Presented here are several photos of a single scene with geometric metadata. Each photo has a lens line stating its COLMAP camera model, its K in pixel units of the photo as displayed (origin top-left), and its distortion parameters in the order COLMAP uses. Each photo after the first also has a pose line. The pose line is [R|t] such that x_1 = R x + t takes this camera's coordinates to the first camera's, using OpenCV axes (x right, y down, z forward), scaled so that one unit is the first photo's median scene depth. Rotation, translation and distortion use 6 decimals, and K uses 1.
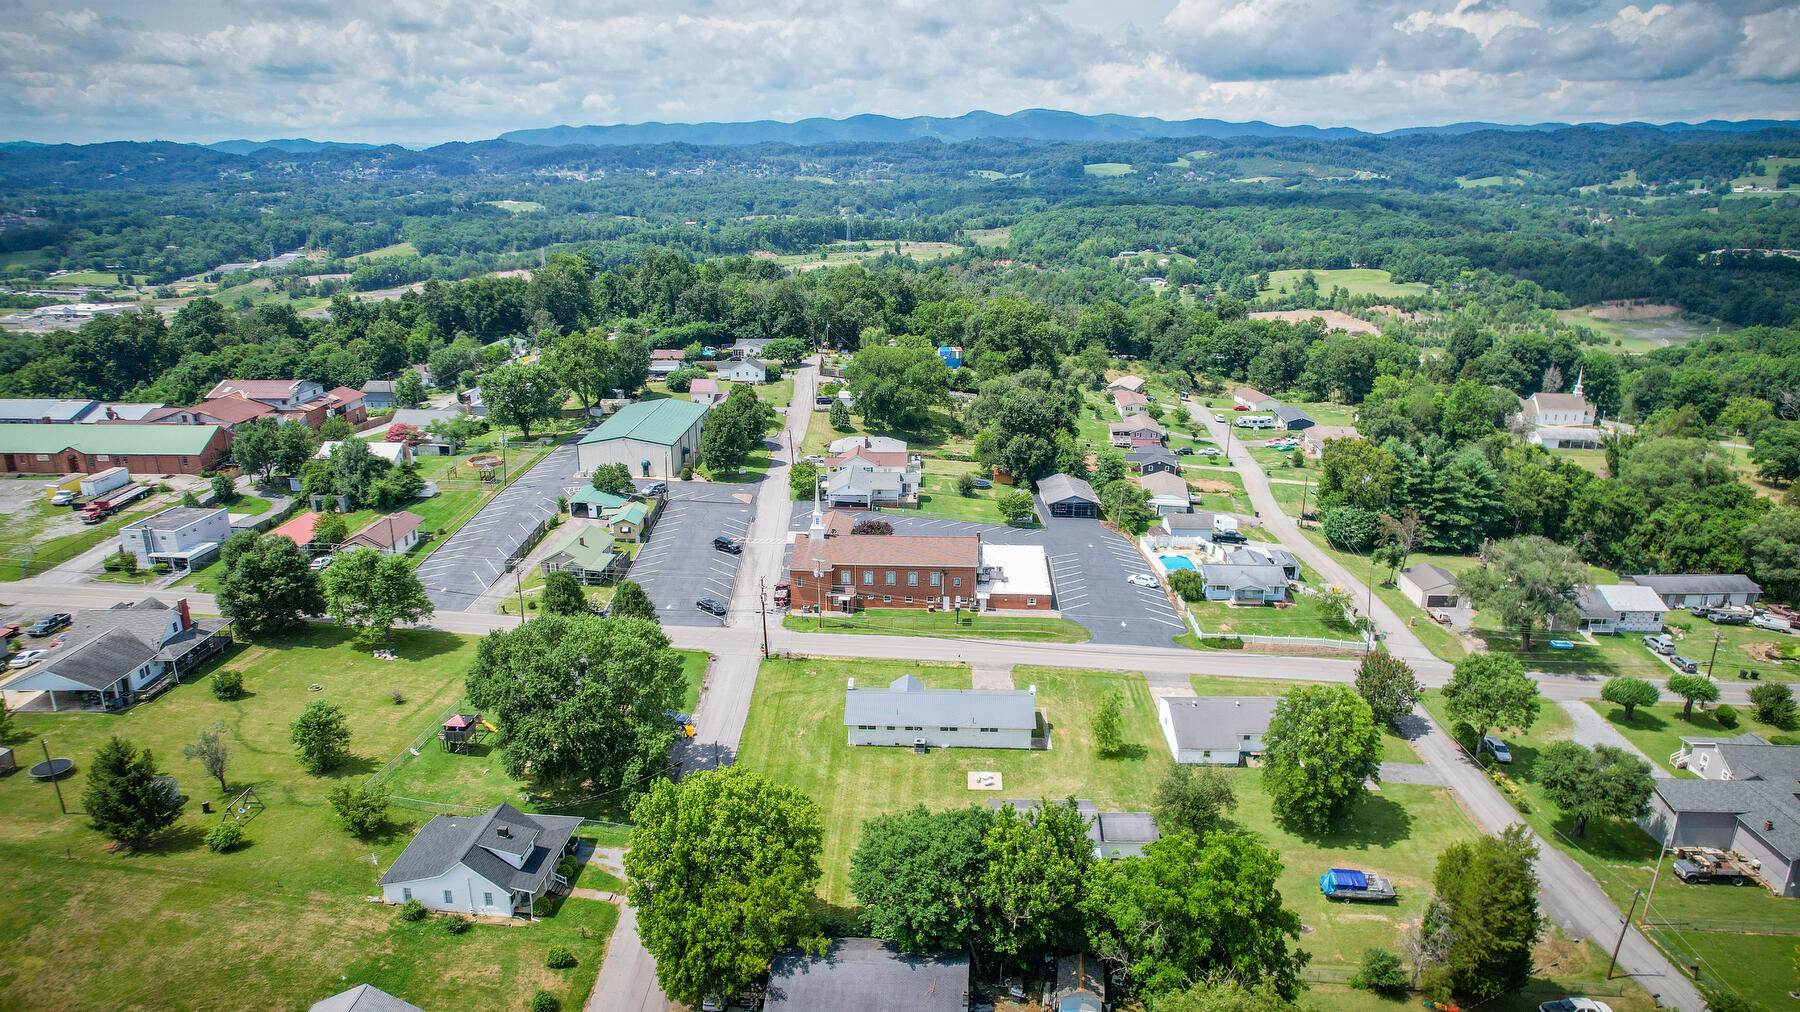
lens RADIAL K [[1148.2, 0, 900.8], [0, 1148.2, 512.6], [0, 0, 1]] dist [-0.074556, 0.068795]
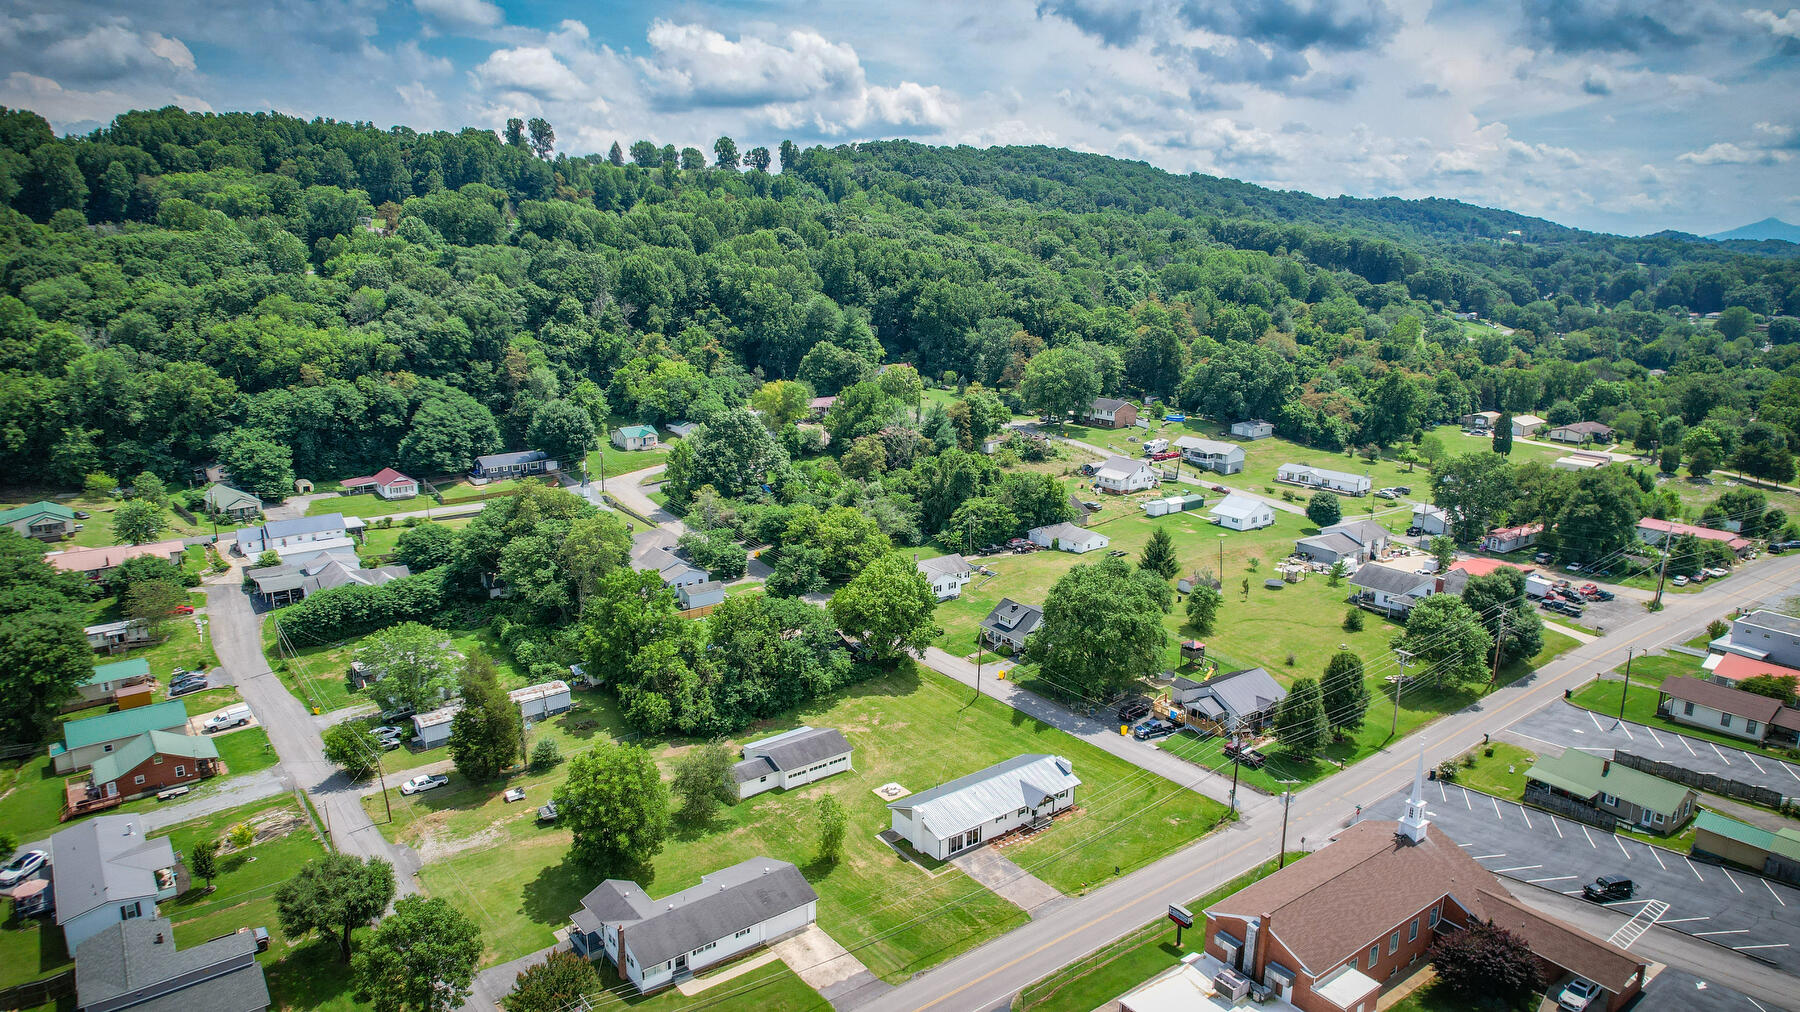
lens RADIAL K [[1148.2, 0, 900.8], [0, 1148.2, 512.6], [0, 0, 1]] dist [-0.074556, 0.068795]
pose [[-0.771330, 0.147786, -0.619038, 0.530124], [-0.196420, 0.869906, 0.452419, -0.378226], [0.605367, 0.470555, -0.641957, 1.171741]]
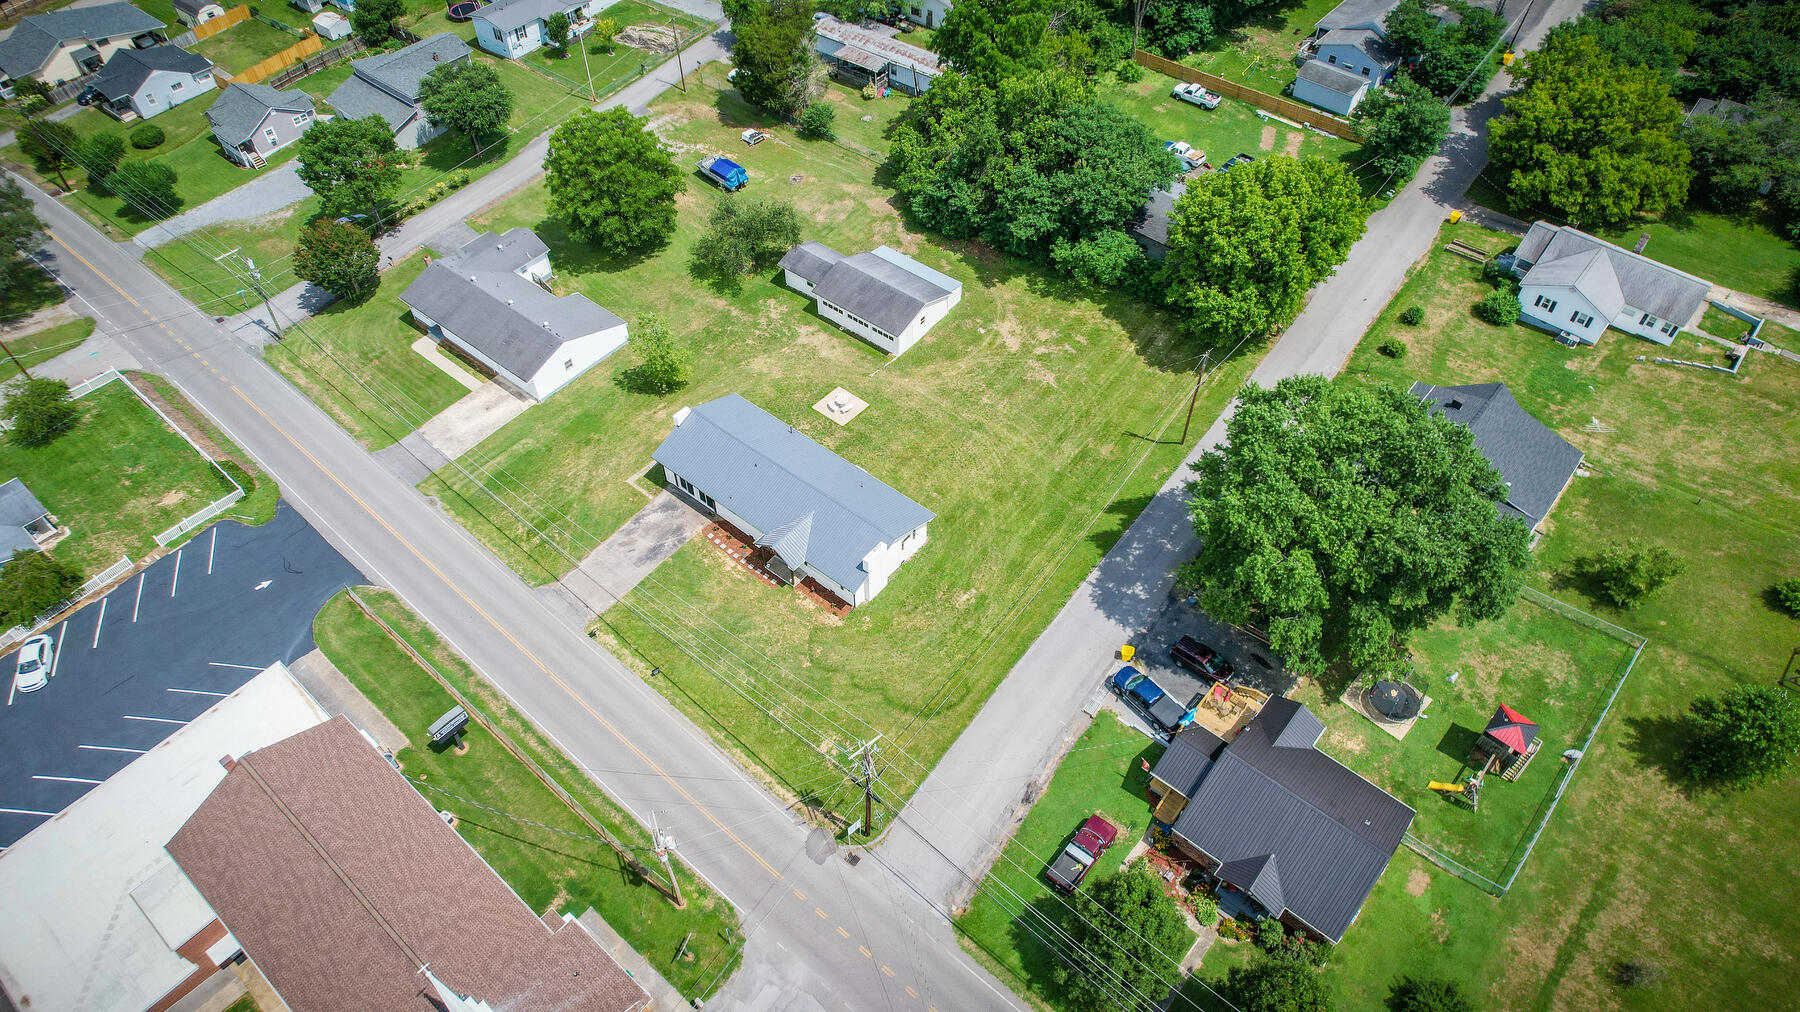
lens RADIAL K [[1148.2, 0, 900.8], [0, 1148.2, 512.6], [0, 0, 1]] dist [-0.074556, 0.068795]
pose [[-0.795286, -0.459081, 0.395936, -0.231868], [0.181654, 0.442640, 0.878107, -0.320349], [-0.578379, 0.770269, -0.268631, 0.917122]]
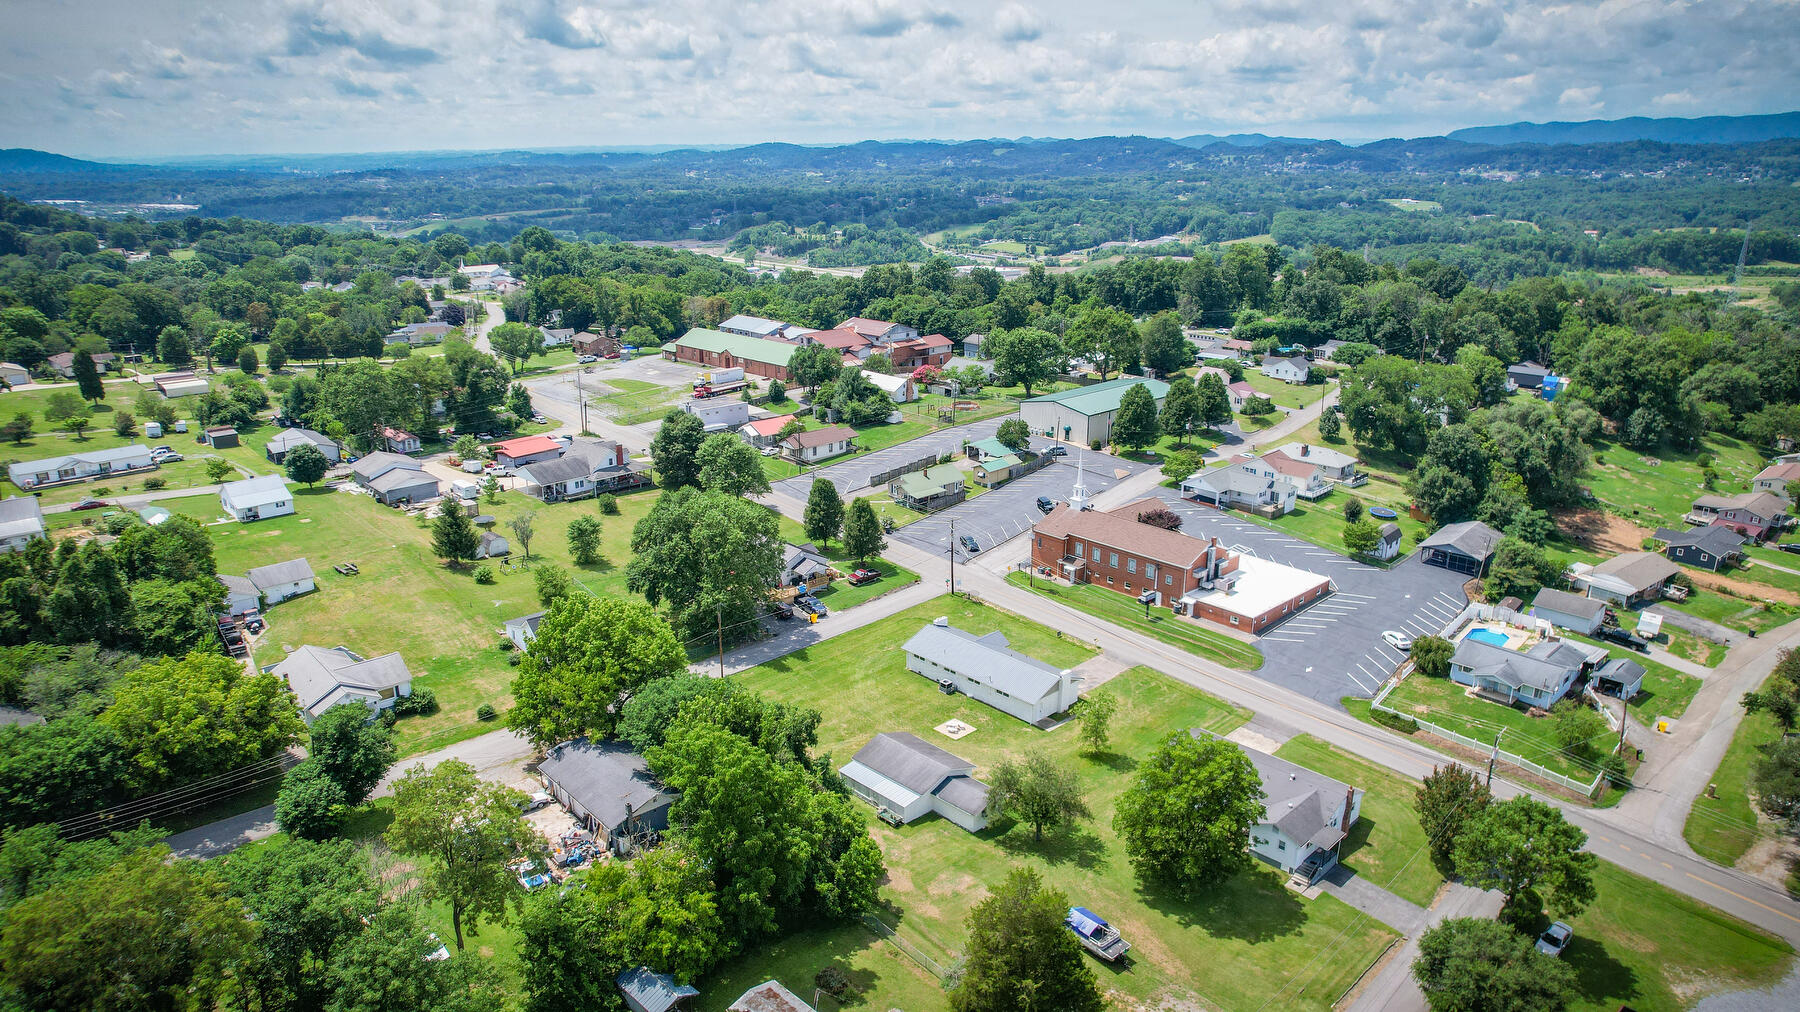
lens RADIAL K [[1148.2, 0, 900.8], [0, 1148.2, 512.6], [0, 0, 1]] dist [-0.074556, 0.068795]
pose [[0.721968, 0.208503, -0.659764, 0.509765], [-0.206642, 0.974975, 0.081993, -0.027603], [0.660349, 0.077139, 0.746986, 0.116007]]
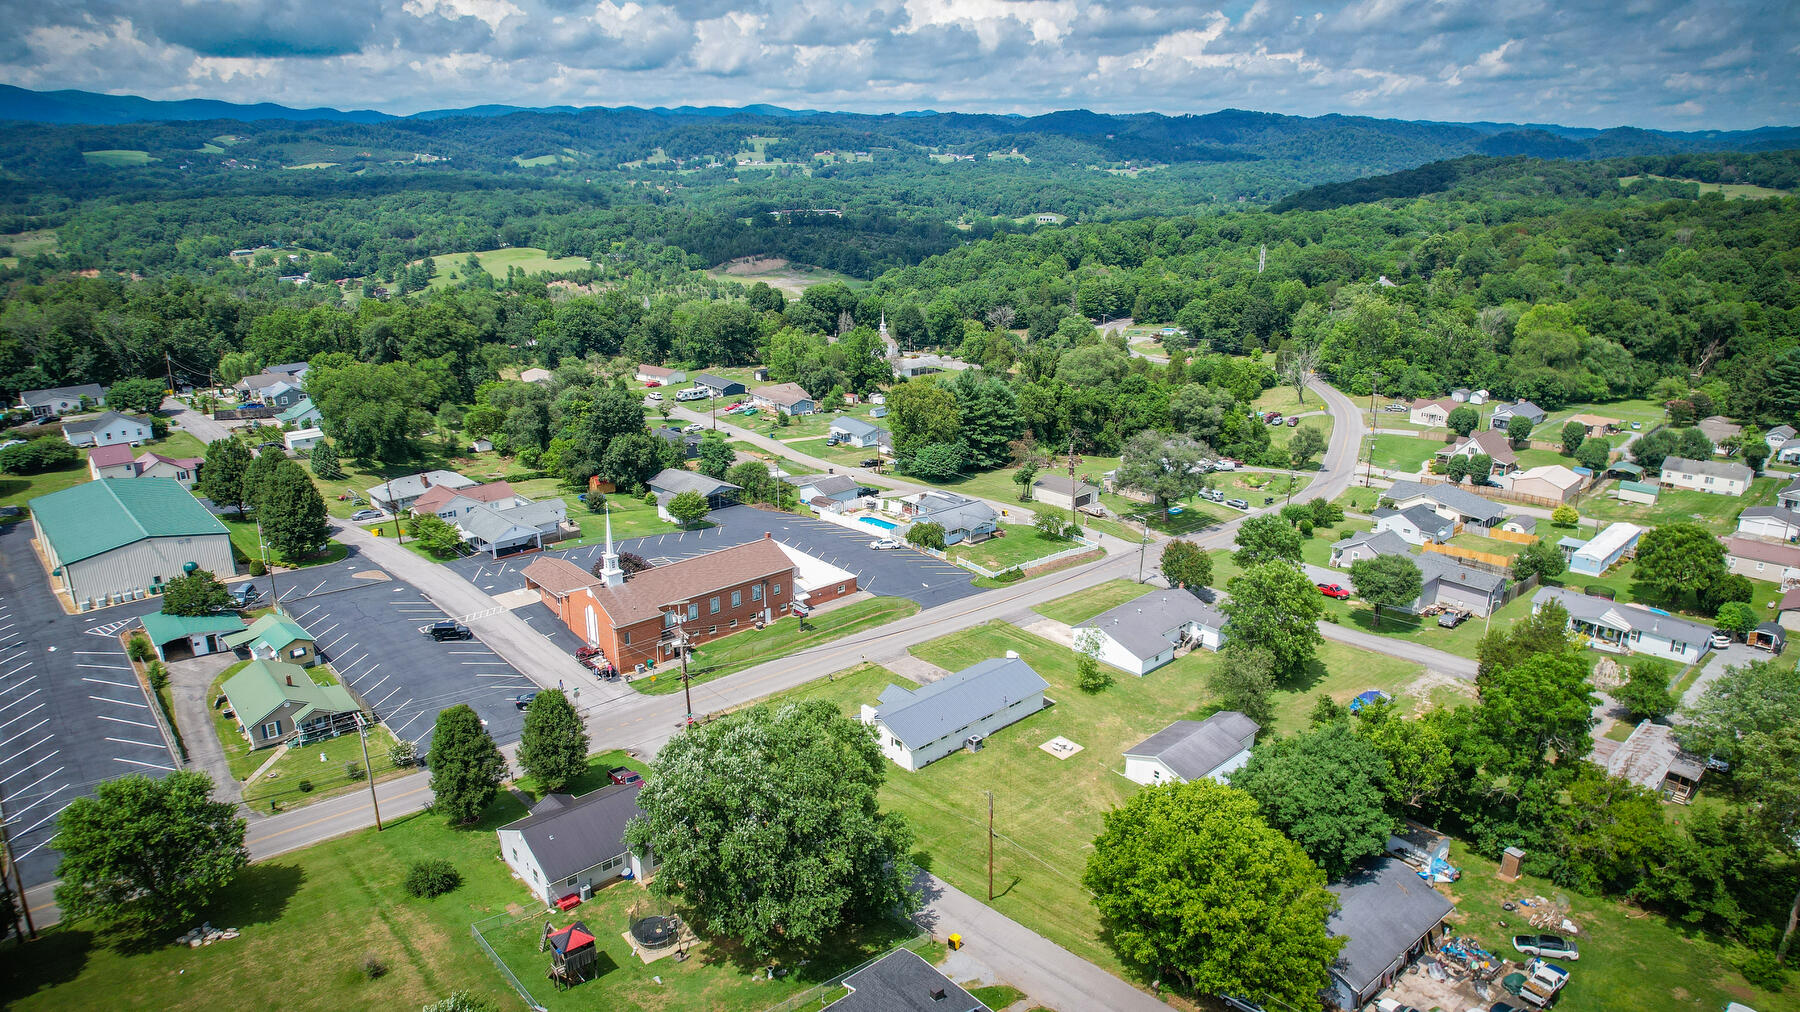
lens RADIAL K [[1148.2, 0, 900.8], [0, 1148.2, 512.6], [0, 0, 1]] dist [-0.074556, 0.068795]
pose [[0.709553, -0.217720, 0.670173, -0.475205], [0.208525, 0.973350, 0.095436, -0.065035], [-0.673091, 0.072031, 0.736044, 0.253883]]
